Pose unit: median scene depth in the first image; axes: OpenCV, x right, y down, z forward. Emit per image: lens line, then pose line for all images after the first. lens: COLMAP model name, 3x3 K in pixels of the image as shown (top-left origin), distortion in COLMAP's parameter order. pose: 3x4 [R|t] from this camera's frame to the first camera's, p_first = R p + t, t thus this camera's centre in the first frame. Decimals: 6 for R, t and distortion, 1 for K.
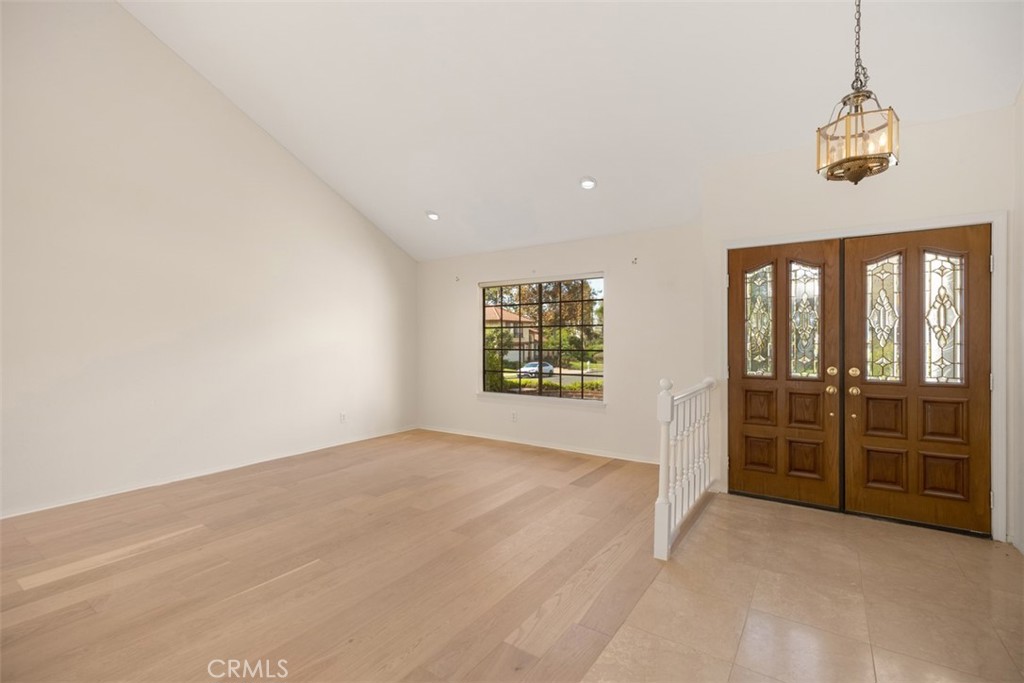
lens RADIAL K [[462.7, 0, 501.0], [0, 462.7, 342.8], [0, 0, 1]] dist [0.009427, -0.002334]
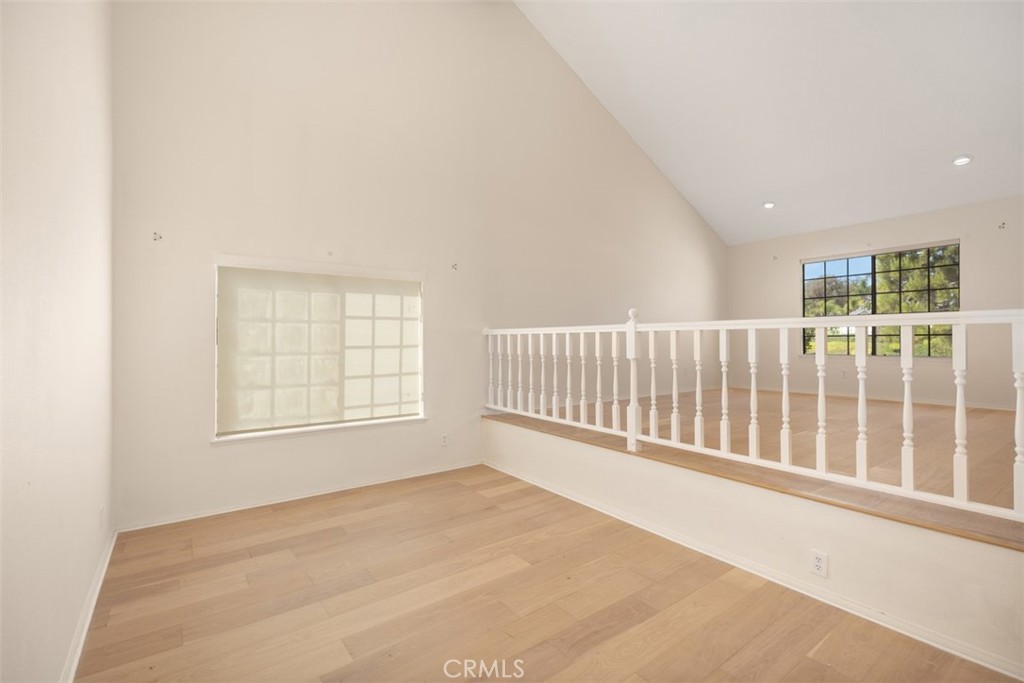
lens RADIAL K [[462.7, 0, 511.9], [0, 462.7, 337.5], [0, 0, 1]] dist [0.009427, -0.002334]
pose [[0.942756, -0.005003, -0.333445, -0.636273], [0.003000, 0.999974, -0.006523, 0.132039], [0.333469, 0.005149, 0.942747, -0.612113]]
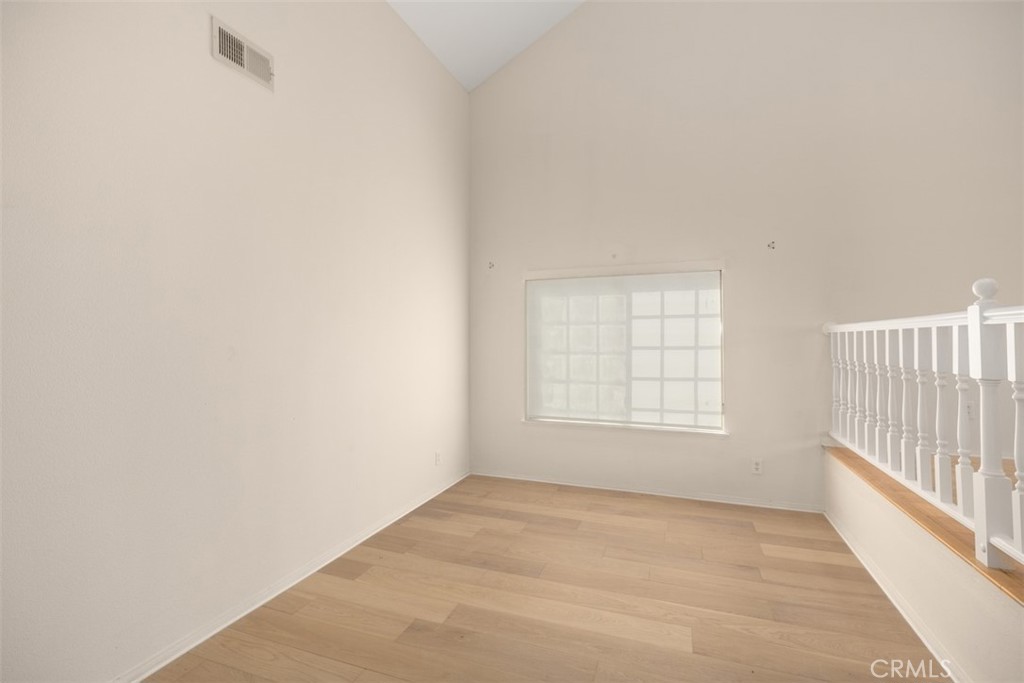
lens RADIAL K [[462.7, 0, 501.4], [0, 462.7, 333.4], [0, 0, 1]] dist [0.009427, -0.002334]
pose [[0.230101, -0.015851, -0.973038, -0.354717], [0.003281, 0.999874, -0.015513, 0.128562], [0.973161, 0.000377, 0.230124, -0.209553]]
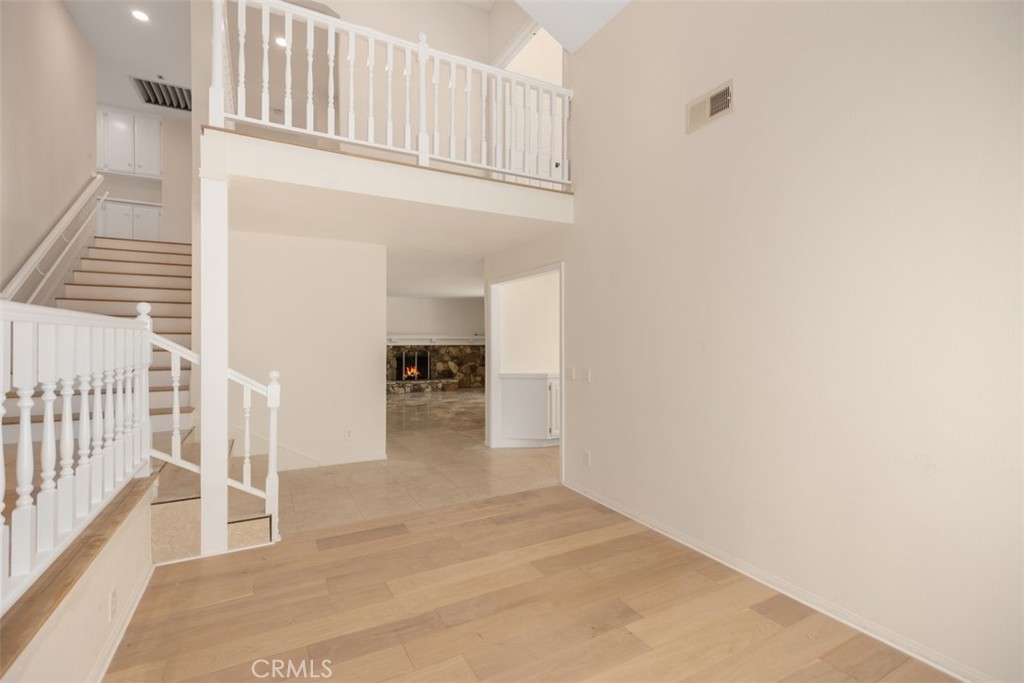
lens RADIAL K [[462.7, 0, 517.8], [0, 462.7, 341.4], [0, 0, 1]] dist [0.009427, -0.002334]
pose [[-0.894698, -0.004000, 0.446654, -1.160609], [-0.002007, 0.999986, 0.004934, 0.128957], [-0.446667, 0.003518, -0.894693, 0.489339]]
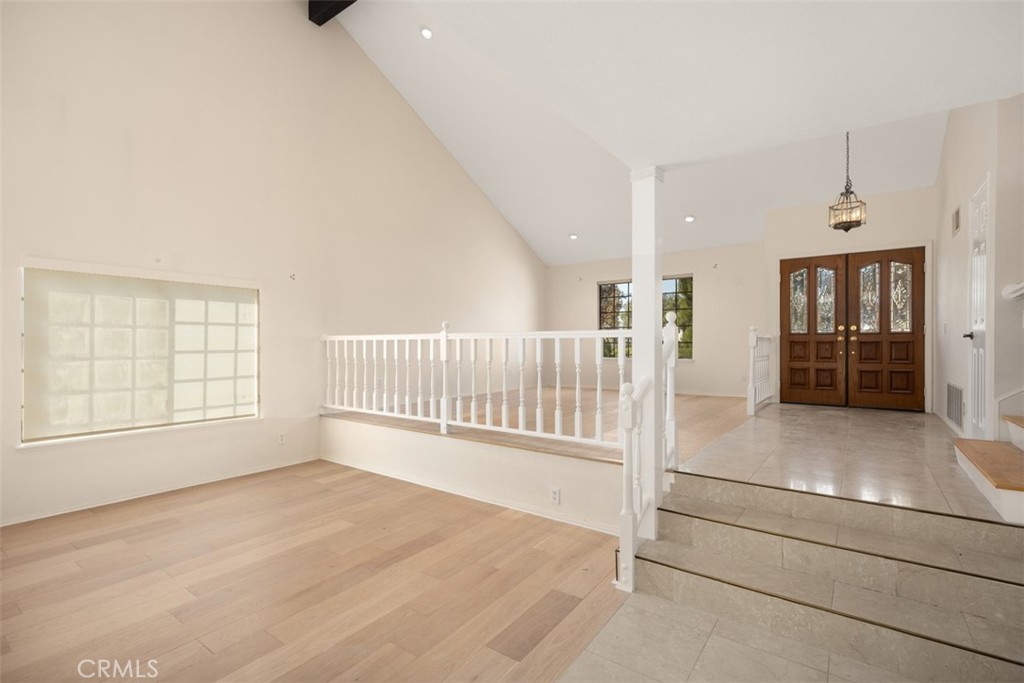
lens RADIAL K [[462.7, 0, 509.4], [0, 462.7, 347.2], [0, 0, 1]] dist [0.009427, -0.002334]
pose [[0.999355, 0.000597, -0.035913, -0.502307], [-0.000509, 0.999997, 0.002462, 0.131909], [0.035914, -0.002442, 0.999352, -0.839243]]
